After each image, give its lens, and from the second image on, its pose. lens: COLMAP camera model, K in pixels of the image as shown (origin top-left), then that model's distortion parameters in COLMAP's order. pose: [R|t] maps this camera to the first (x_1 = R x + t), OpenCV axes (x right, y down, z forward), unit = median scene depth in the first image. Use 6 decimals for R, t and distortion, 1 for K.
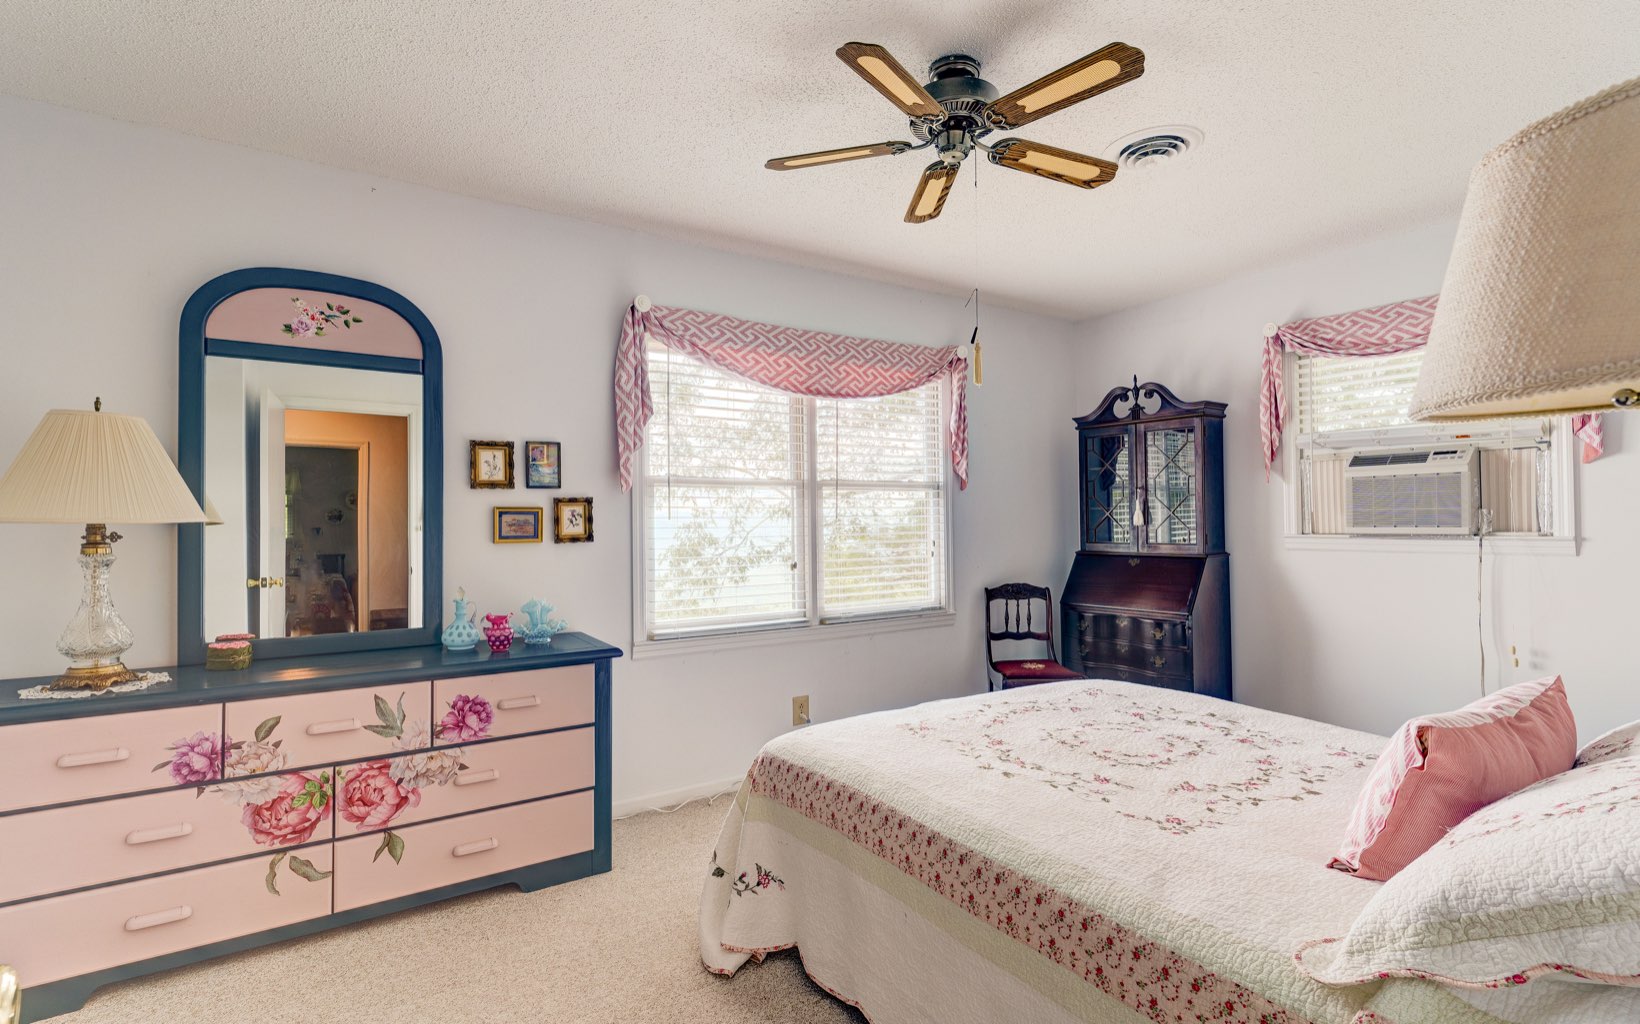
lens RADIAL K [[790.2, 0, 829.4], [0, 790.2, 516.3], [0, 0, 1]] dist [0.001140, 0.012992]
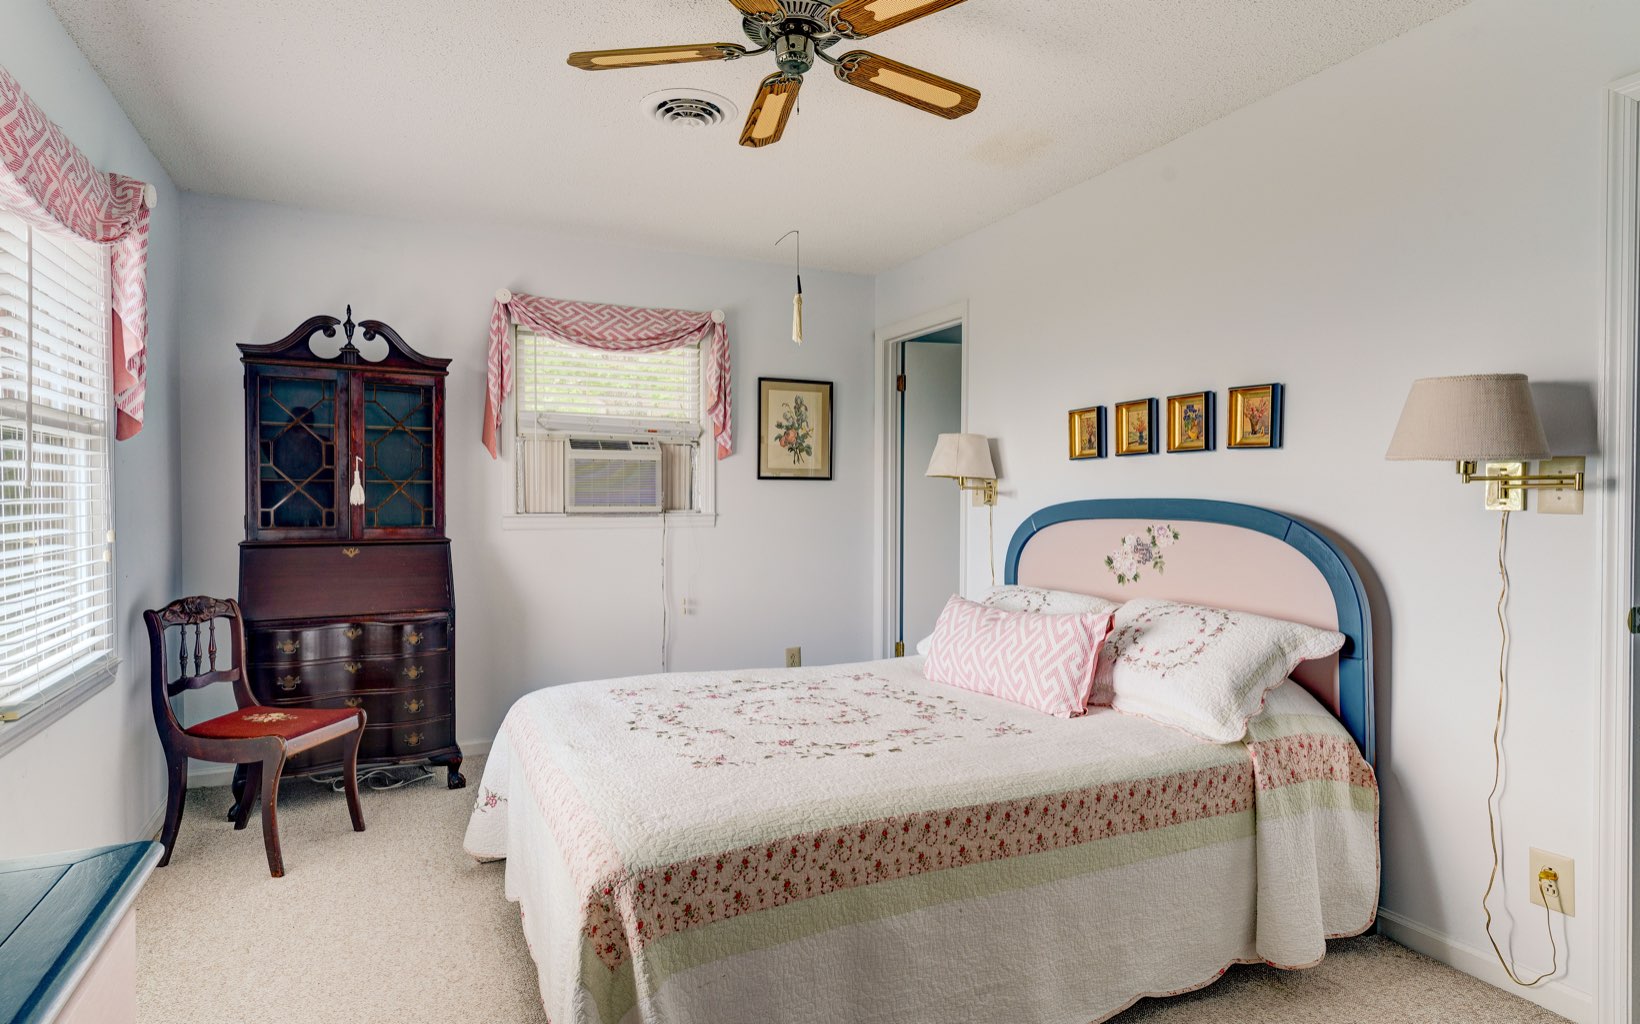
lens RADIAL K [[920.1, 0, 822.9], [0, 920.1, 513.1], [0, 0, 1]] dist [0.005317, 0.000456]
pose [[0.127880, -0.004515, 0.991779, -0.504209], [-0.011035, 0.999921, 0.005975, 0.011637], [-0.991728, -0.011708, 0.127820, 0.510206]]
